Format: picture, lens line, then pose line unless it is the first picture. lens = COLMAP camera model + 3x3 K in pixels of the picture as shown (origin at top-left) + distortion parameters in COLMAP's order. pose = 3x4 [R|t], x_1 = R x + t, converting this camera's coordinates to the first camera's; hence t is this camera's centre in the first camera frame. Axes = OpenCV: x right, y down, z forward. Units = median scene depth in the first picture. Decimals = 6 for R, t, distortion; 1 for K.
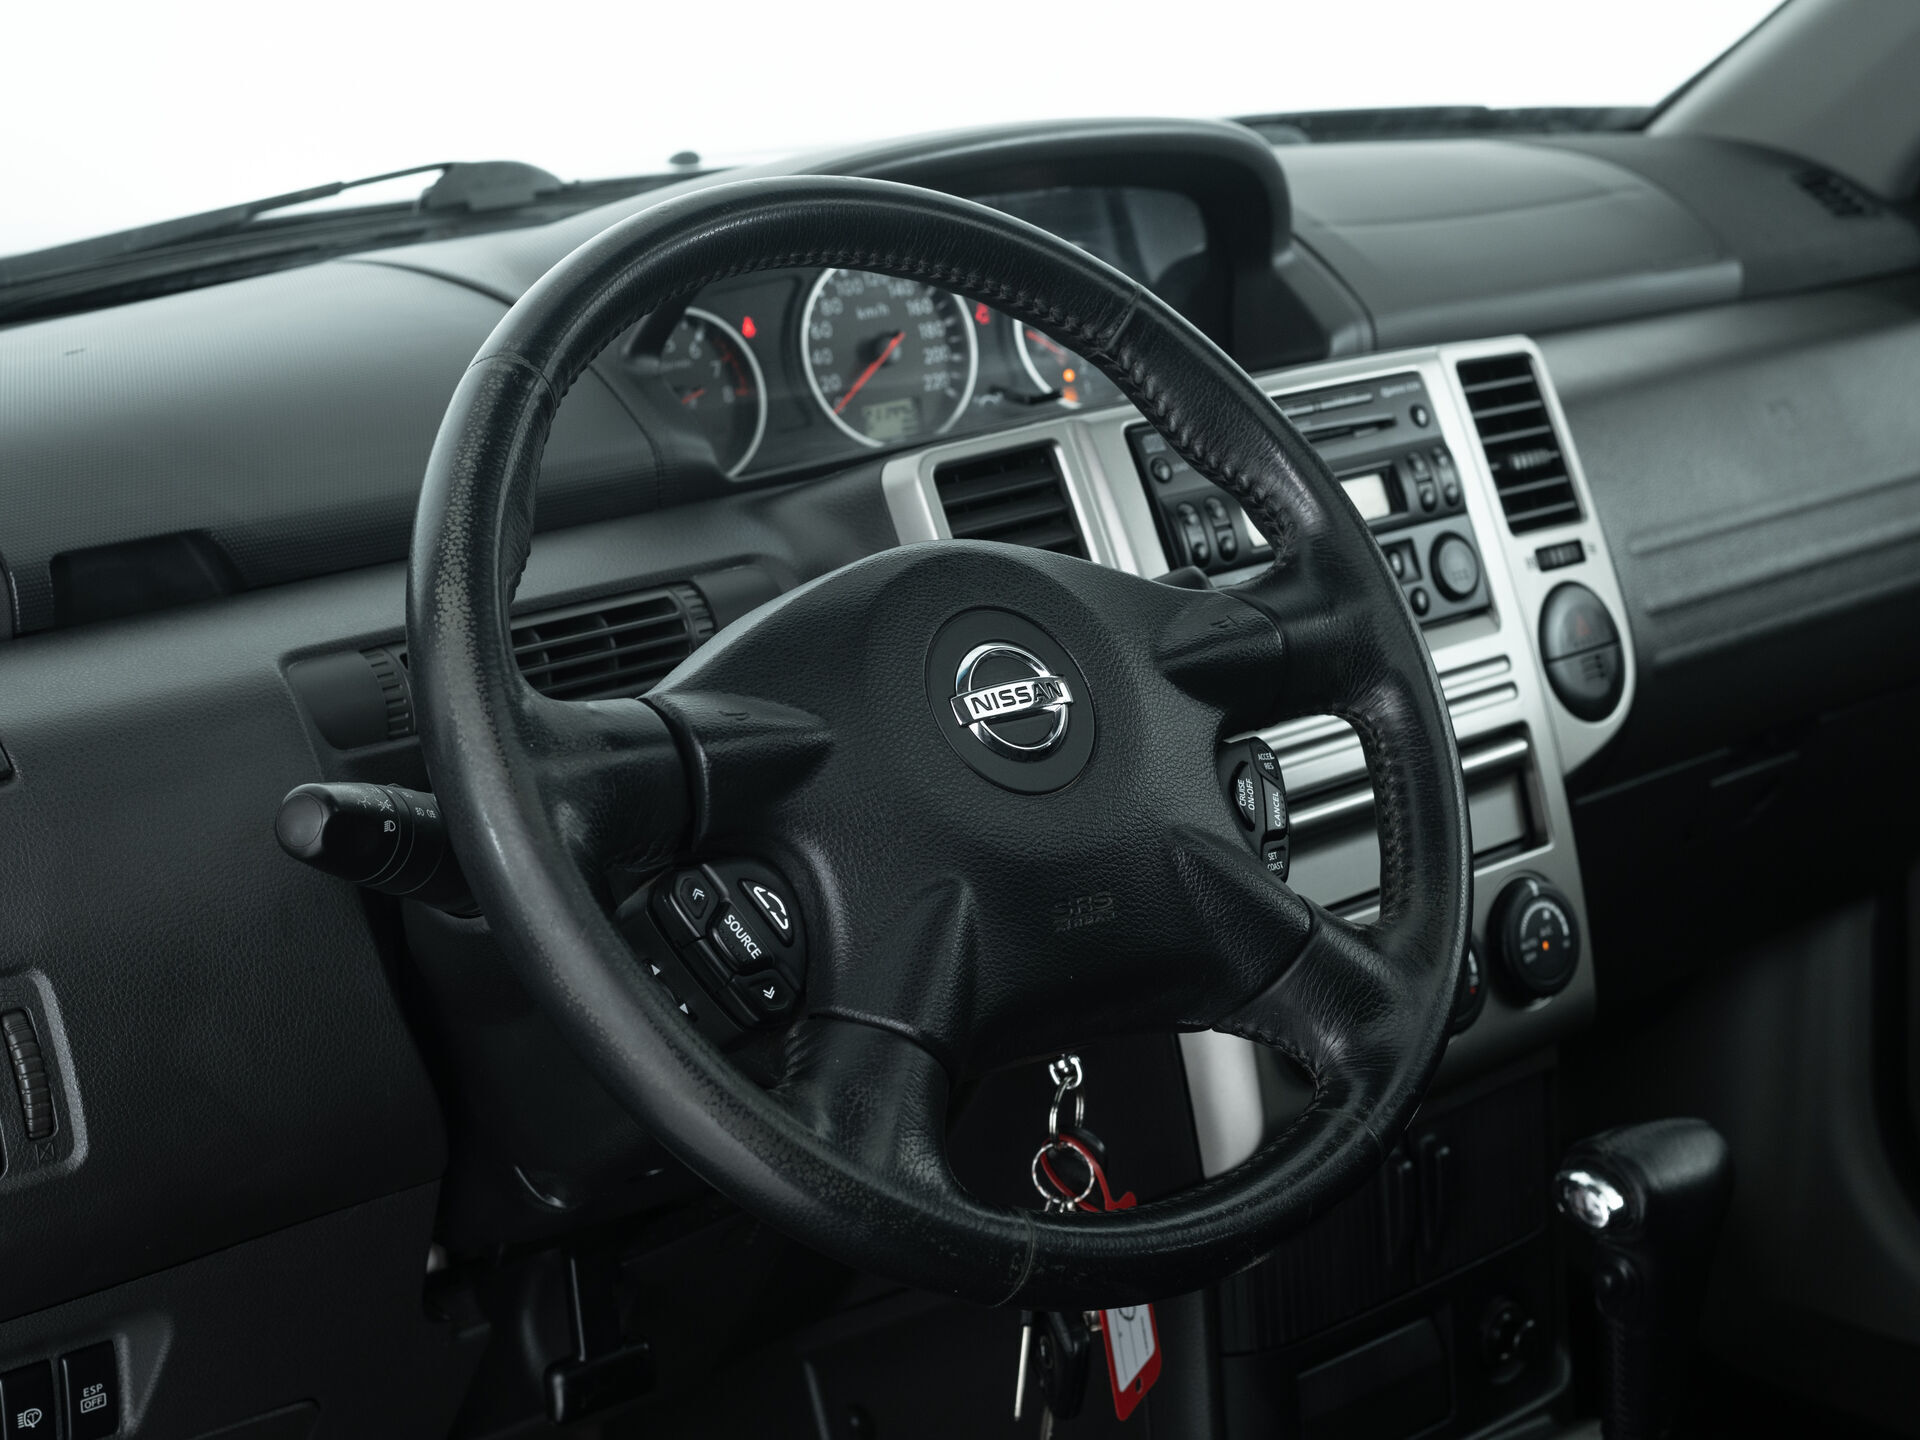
lens RADIAL K [[3584.7, 0, 952.6], [0, 3584.7, 764.3], [0, 0, 1]] dist [-0.116747, -0.006391]
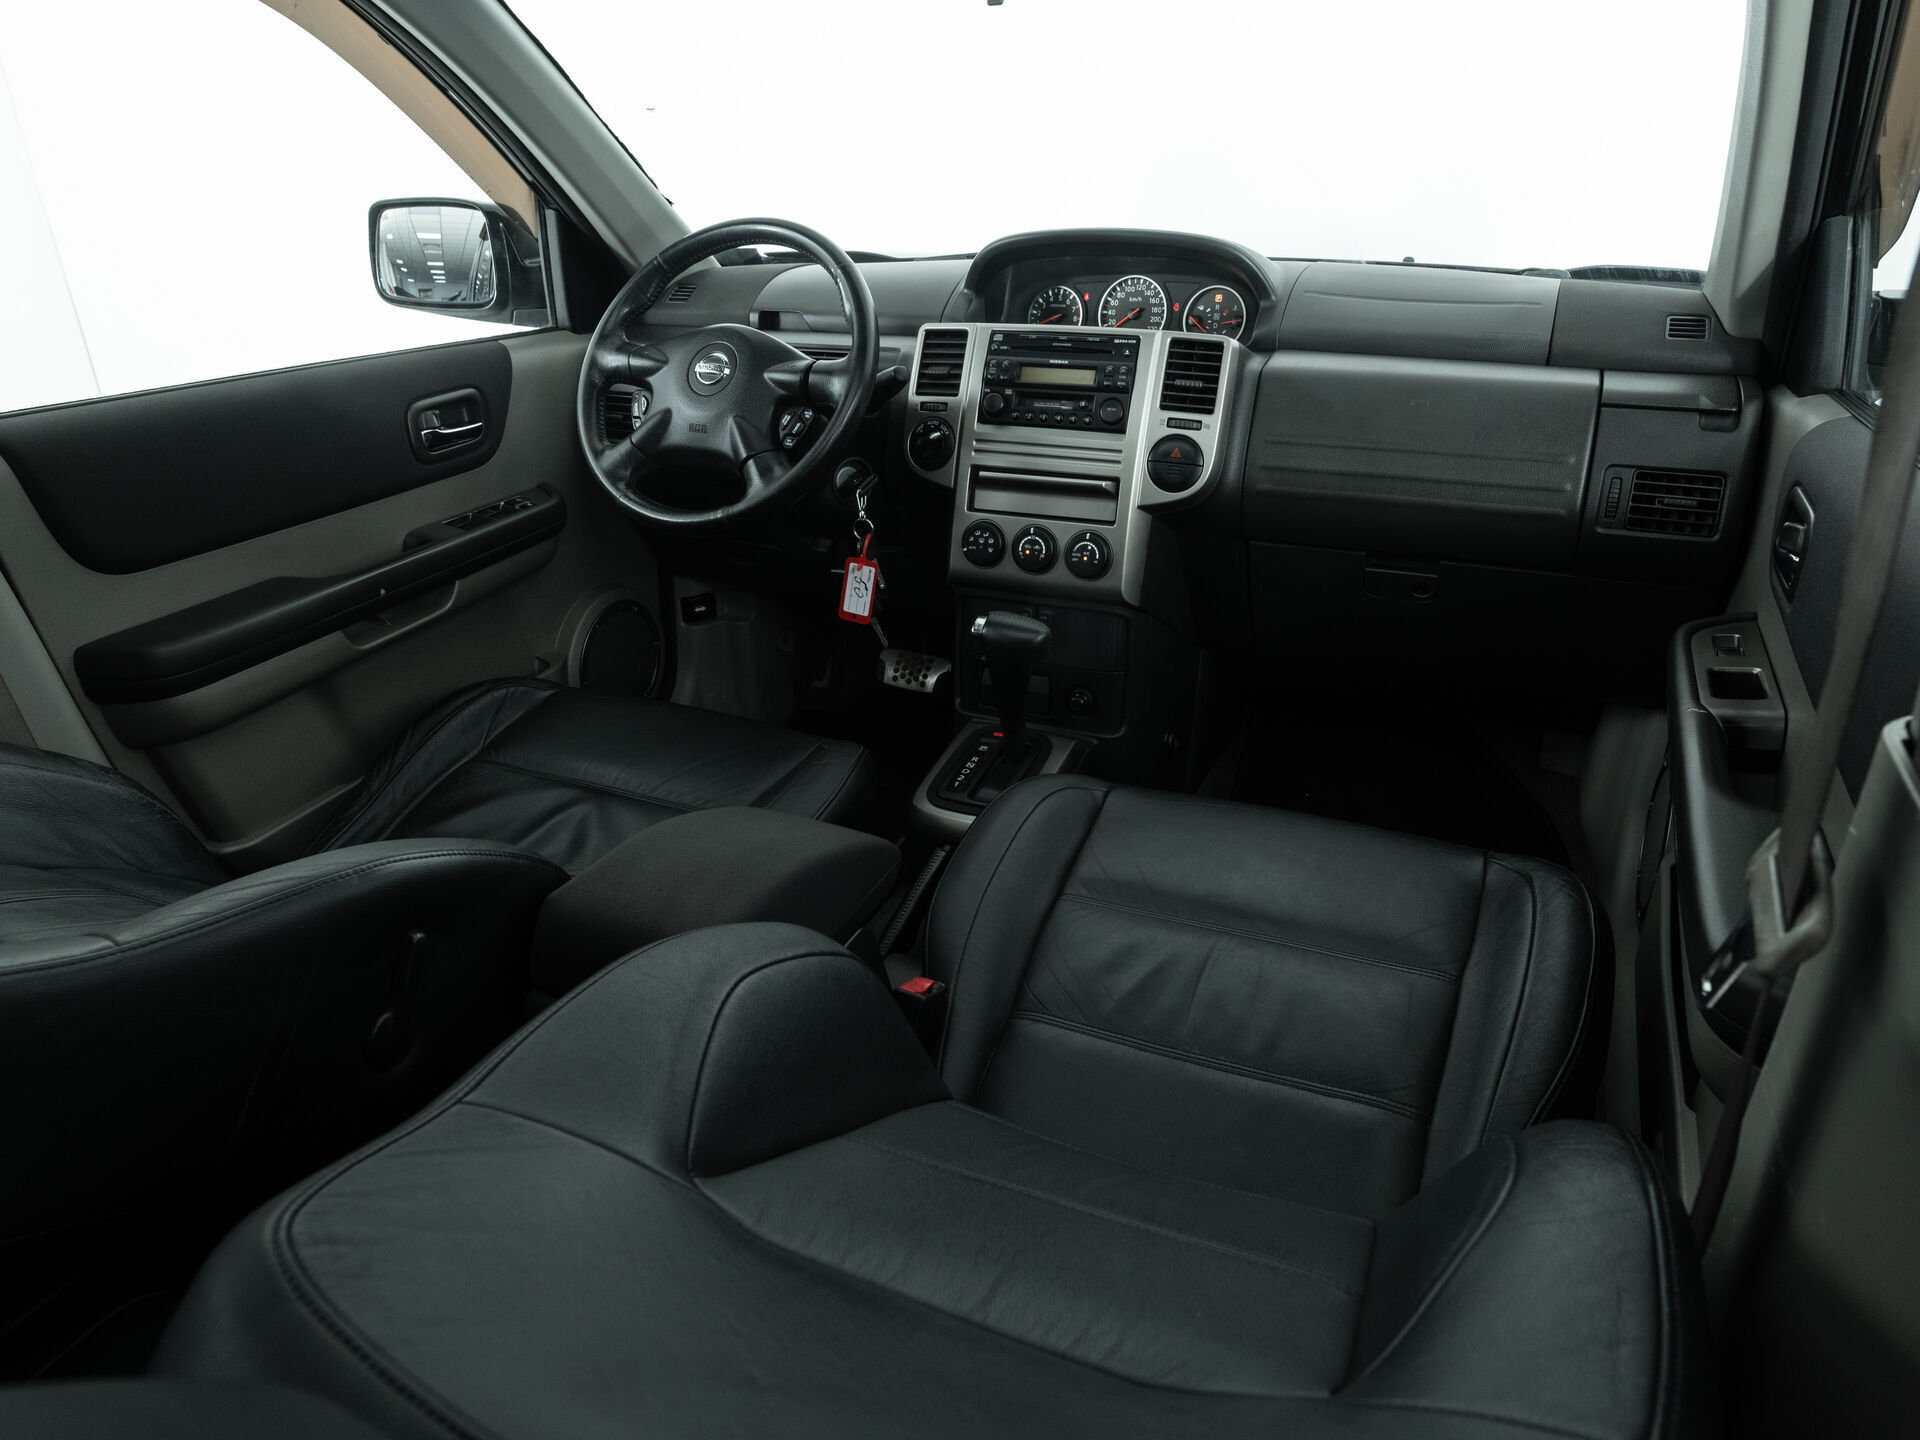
lens RADIAL K [[1250.3, 0, 971.0], [0, 1250.3, 714.2], [0, 0, 1]] dist [-0.023424, -0.002221]
pose [[0.391815, 0.393226, -0.831778, 0.938322], [-0.240759, 0.916382, 0.319811, -0.118390], [0.887984, 0.074951, 0.453725, 0.500979]]
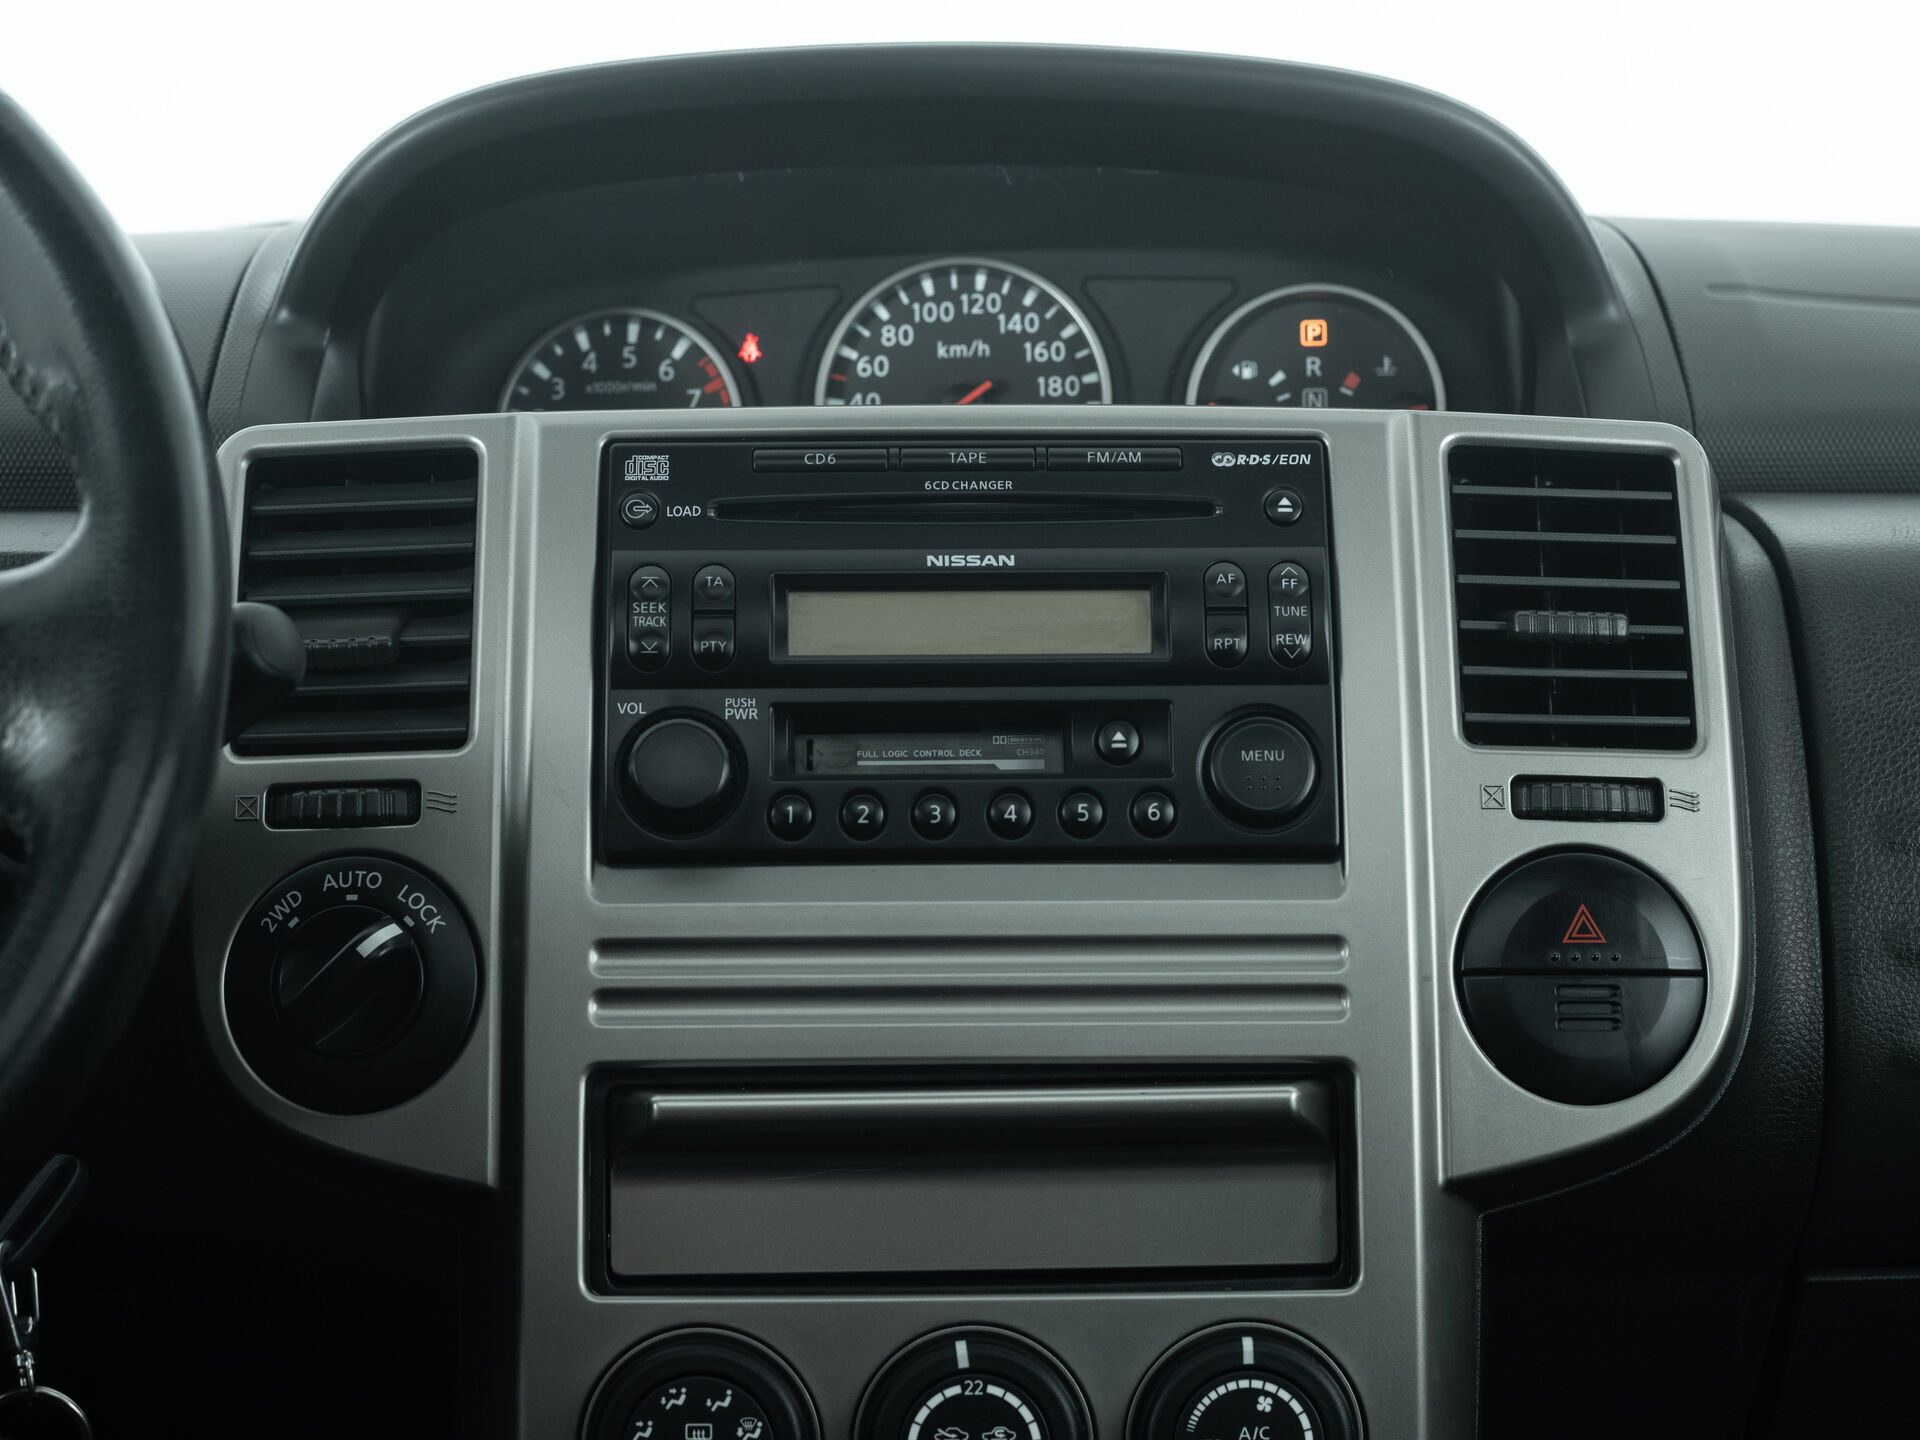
lens RADIAL K [[3360.0, 0, 960.0], [0, 3360.0, 720.0], [0, 0, 1]] dist [-0.131950, 0.055685]
pose [[0.746646, 0.121658, -0.654002, 0.448188], [-0.194817, 0.980019, -0.040110, -0.031163], [0.636055, 0.157358, 0.755429, 0.554691]]
